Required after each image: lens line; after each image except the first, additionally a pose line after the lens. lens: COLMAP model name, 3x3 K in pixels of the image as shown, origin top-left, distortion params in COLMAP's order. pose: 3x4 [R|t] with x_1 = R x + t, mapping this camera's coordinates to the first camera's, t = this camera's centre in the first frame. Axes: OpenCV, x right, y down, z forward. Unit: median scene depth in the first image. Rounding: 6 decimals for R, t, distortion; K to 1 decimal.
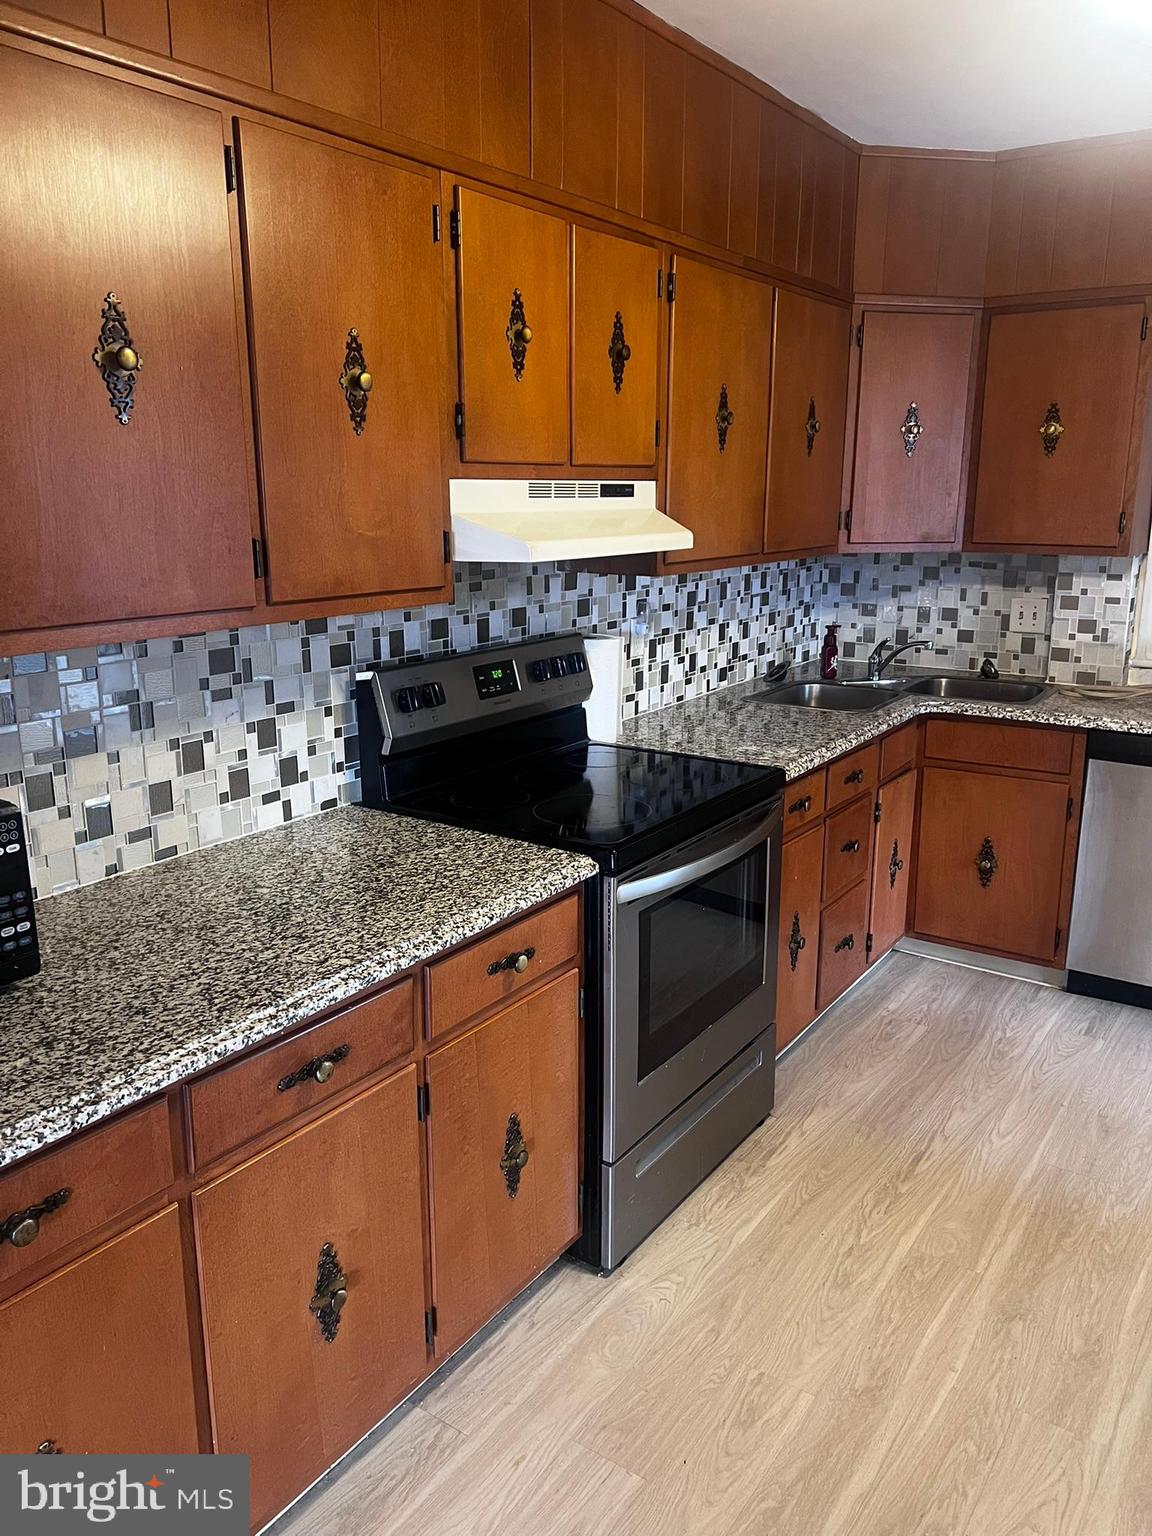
lens RADIAL K [[1167.8, 0, 578.4], [0, 1167.8, 770.0], [0, 0, 1]] dist [0.080785, -0.012180]
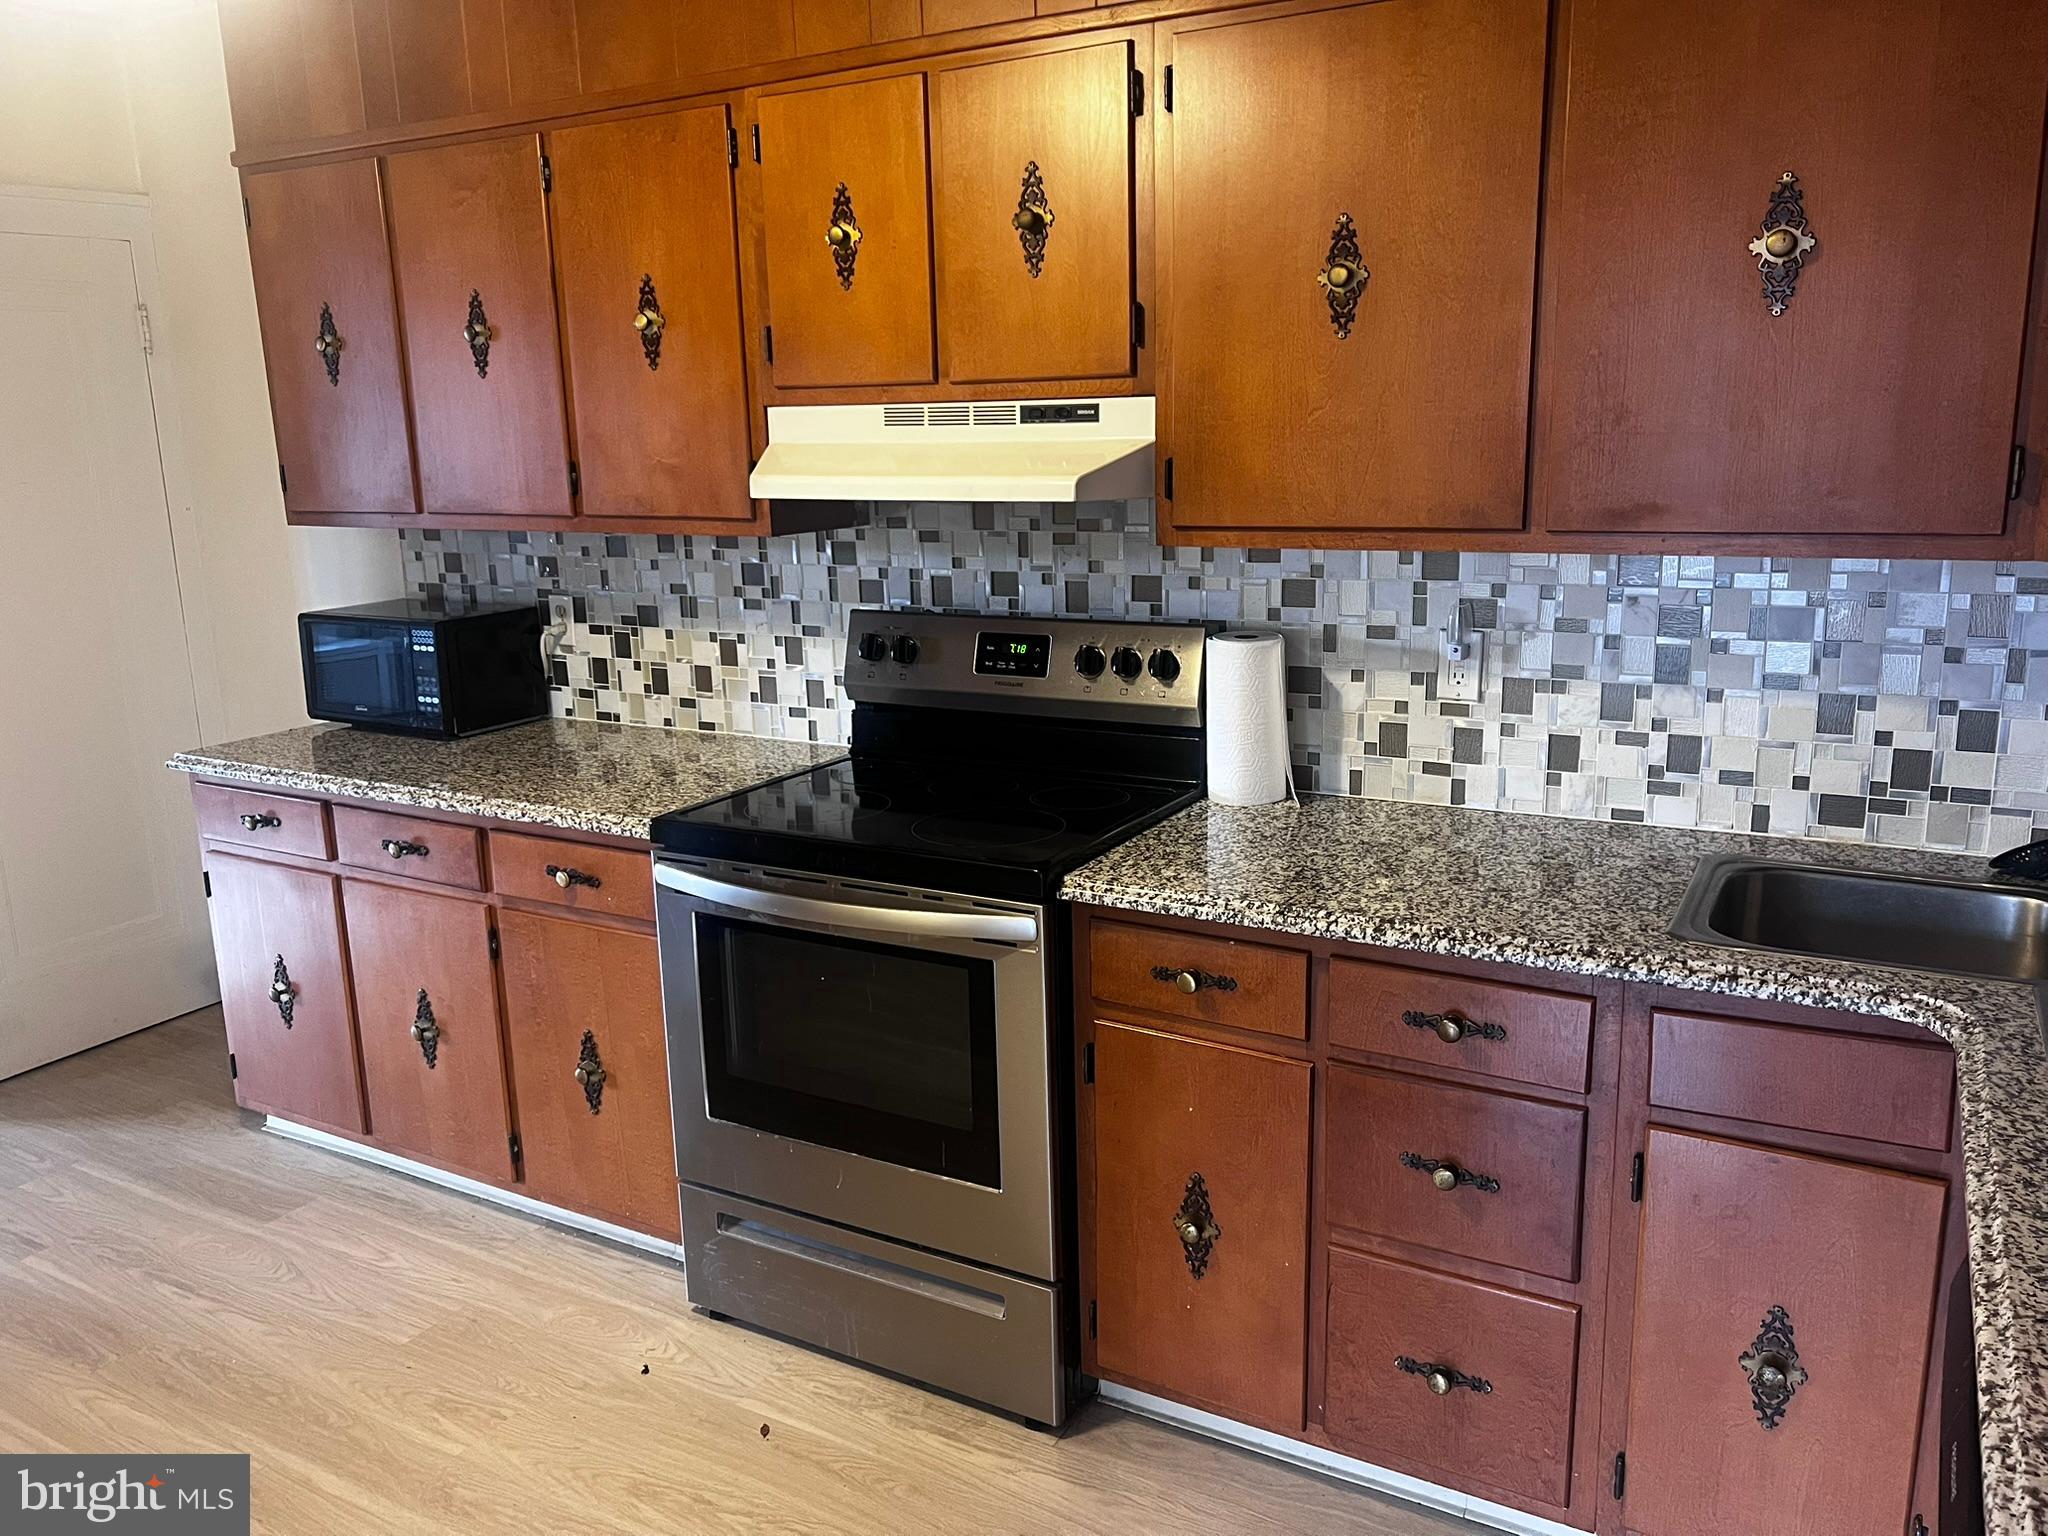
lens RADIAL K [[1557.1, 0, 1025.5], [0, 1557.1, 763.9], [0, 0, 1]] dist [0.080785, -0.012180]
pose [[0.072353, 0.213400, -0.974282, 1.111626], [-0.212930, 0.957627, 0.193939, -0.244101], [0.974385, 0.193422, 0.114727, 1.038552]]
